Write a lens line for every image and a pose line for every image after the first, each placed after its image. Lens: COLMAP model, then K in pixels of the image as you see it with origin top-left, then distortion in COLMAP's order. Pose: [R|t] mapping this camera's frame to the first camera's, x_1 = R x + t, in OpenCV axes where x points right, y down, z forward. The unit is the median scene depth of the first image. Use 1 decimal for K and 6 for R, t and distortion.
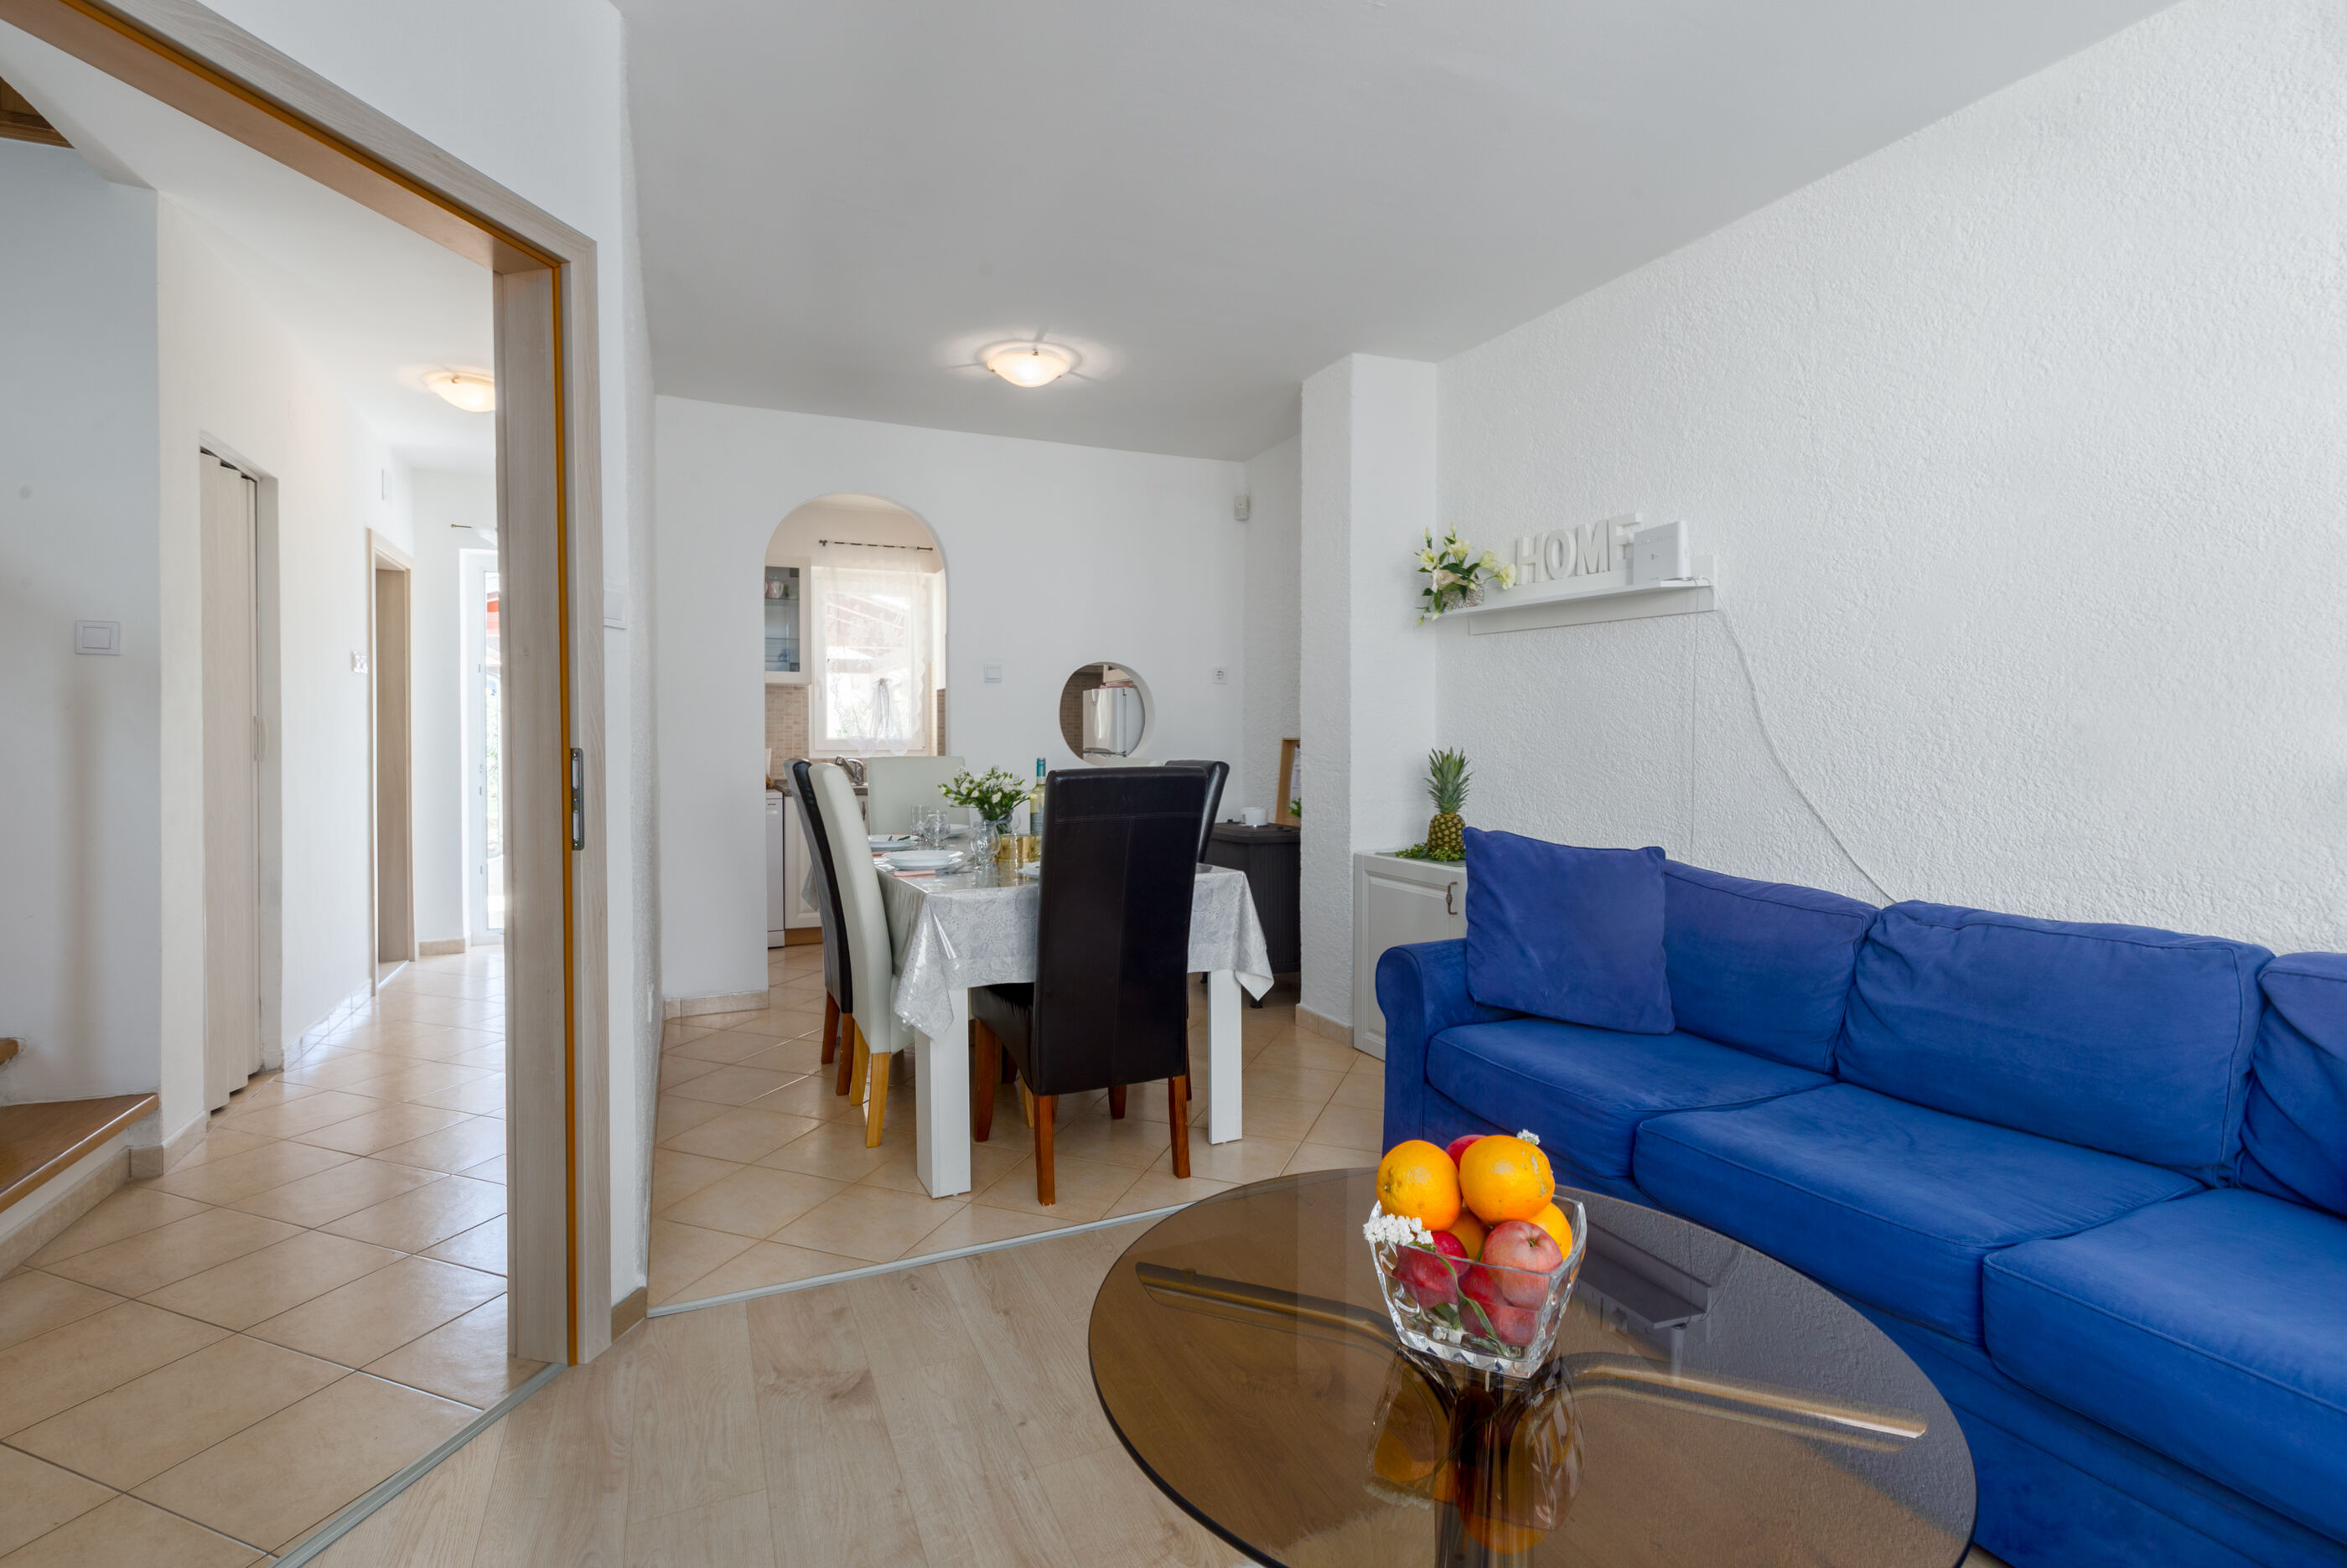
lens RADIAL K [[1077.5, 0, 1174.0], [0, 1077.5, 749.1], [0, 0, 1]] dist [-0.000286, -0.000477]
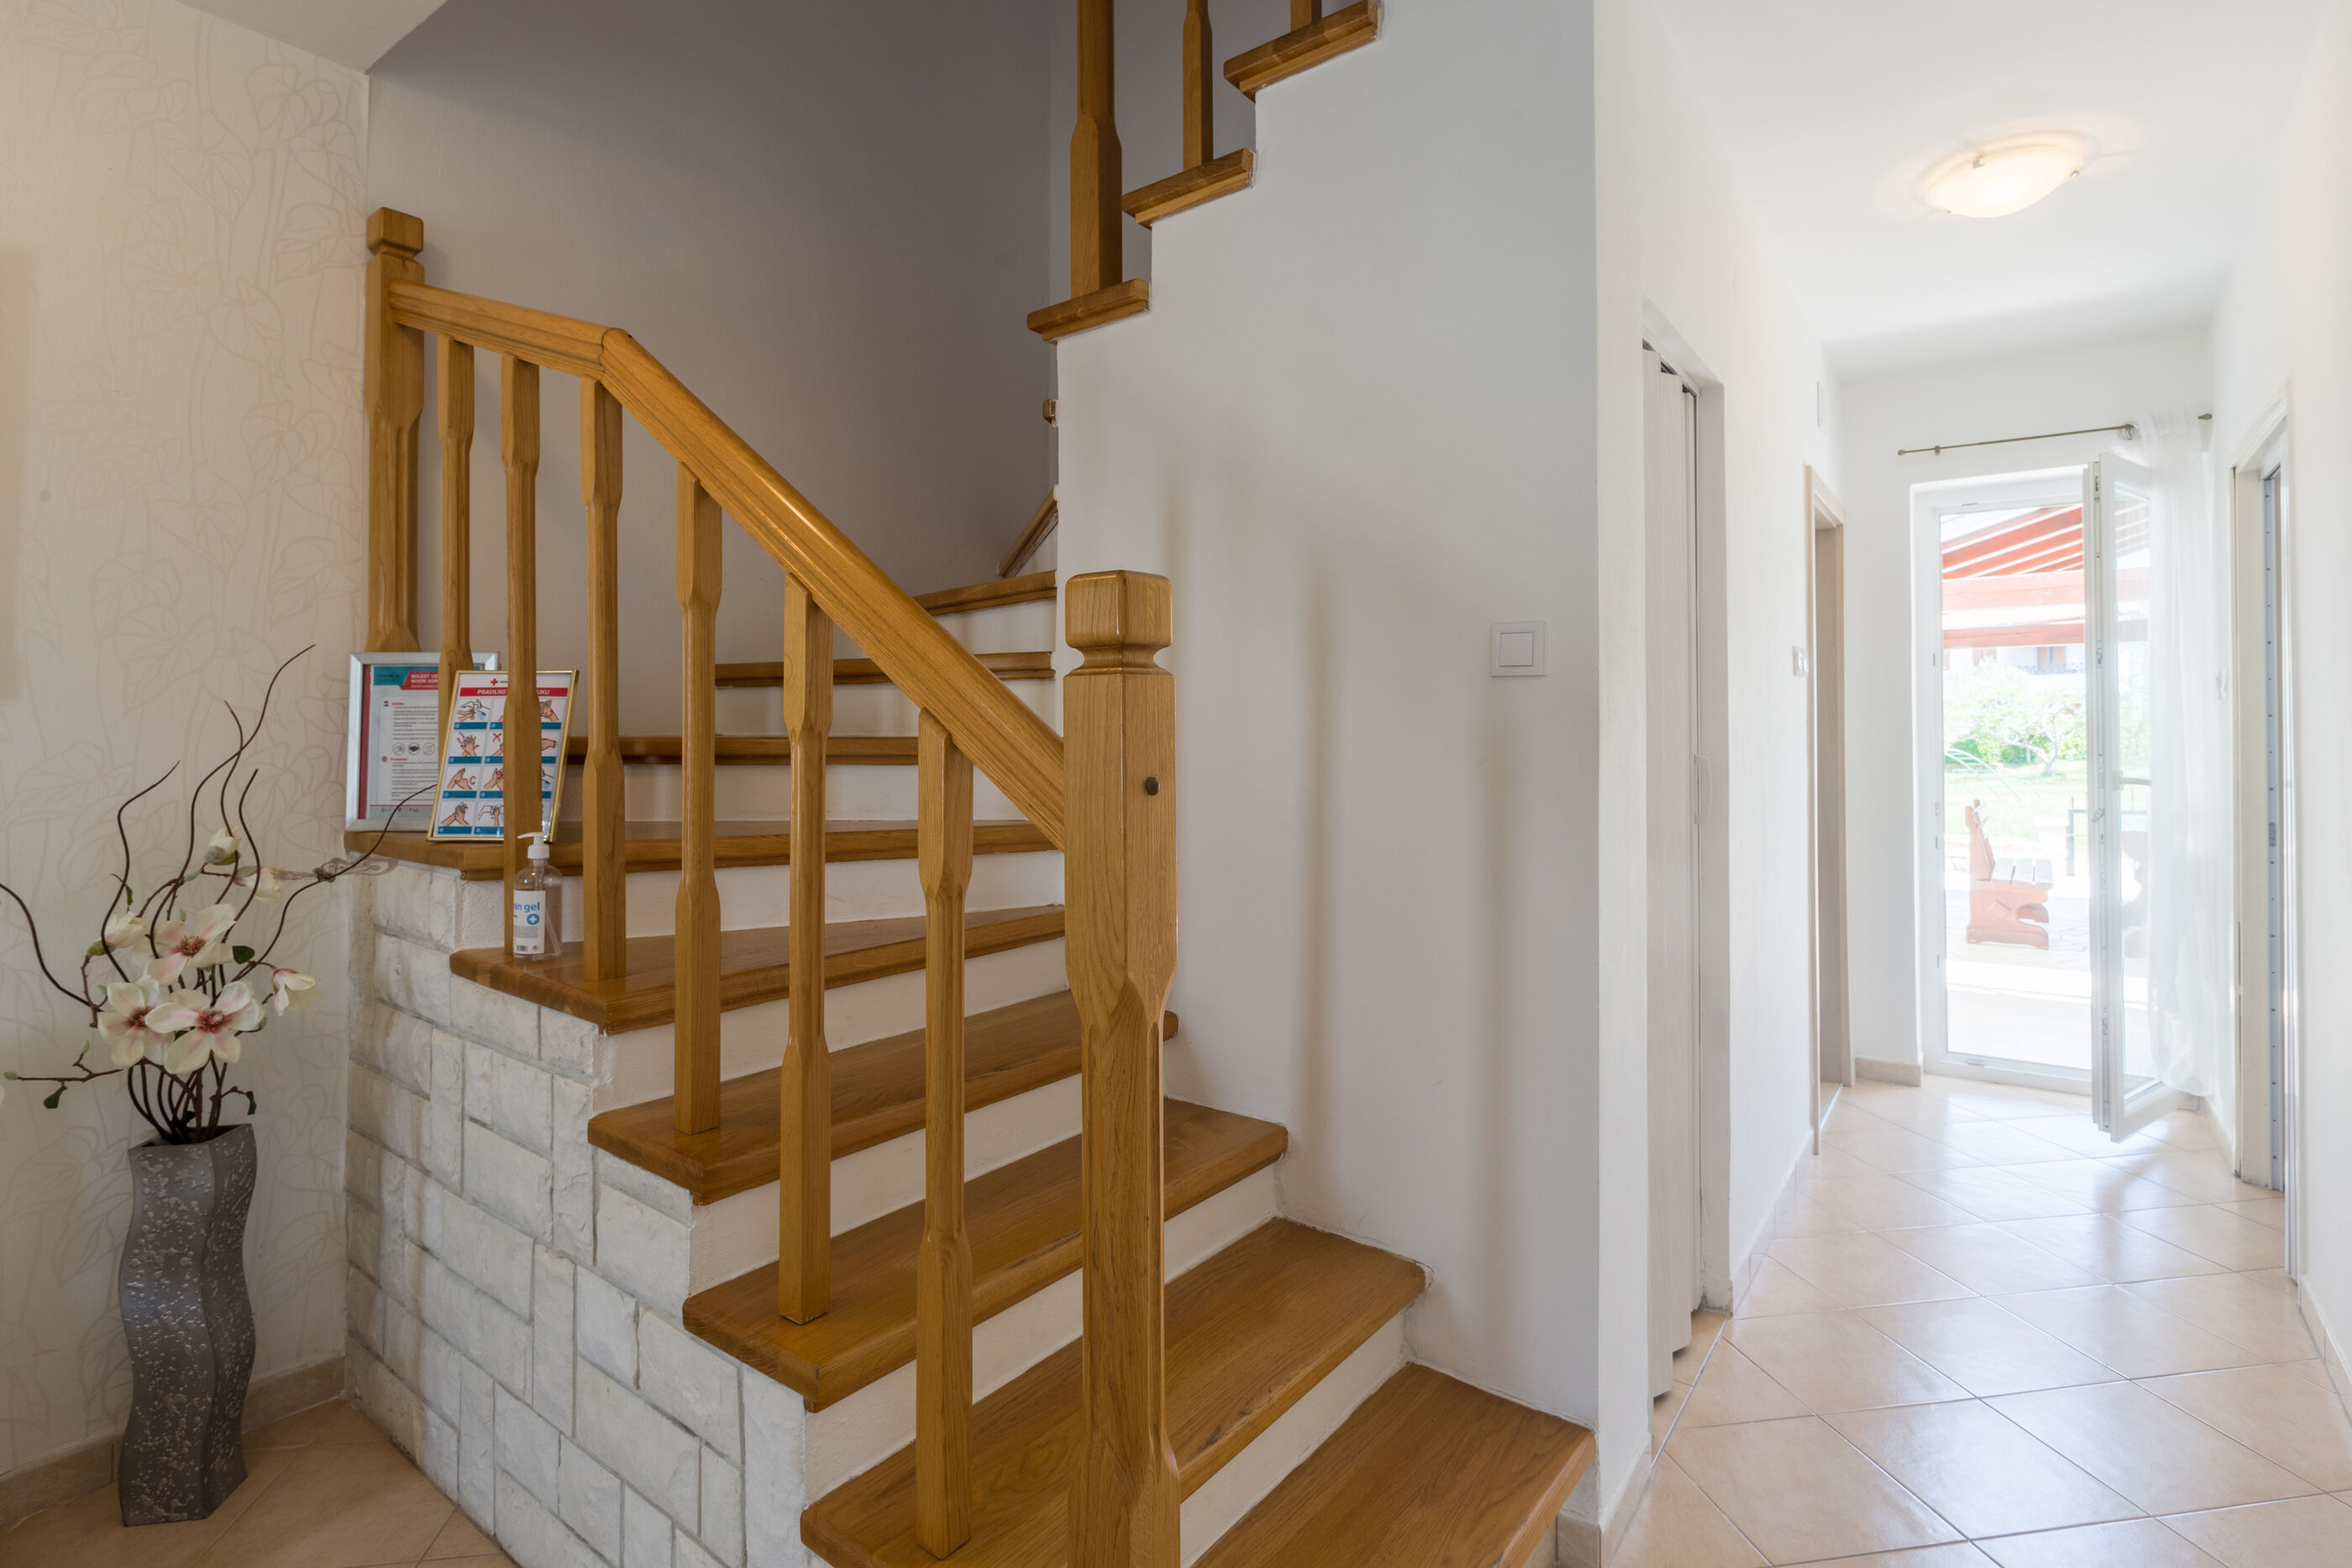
lens RADIAL K [[1151.6, 0, 1174.4], [0, 1151.6, 719.0], [0, 0, 1]] dist [0.000433, 0.000185]
pose [[0.479484, -0.008462, -0.877510, -0.391994], [-0.007132, 0.999883, -0.013539, -0.040513], [0.877522, 0.012750, 0.479367, 0.388180]]
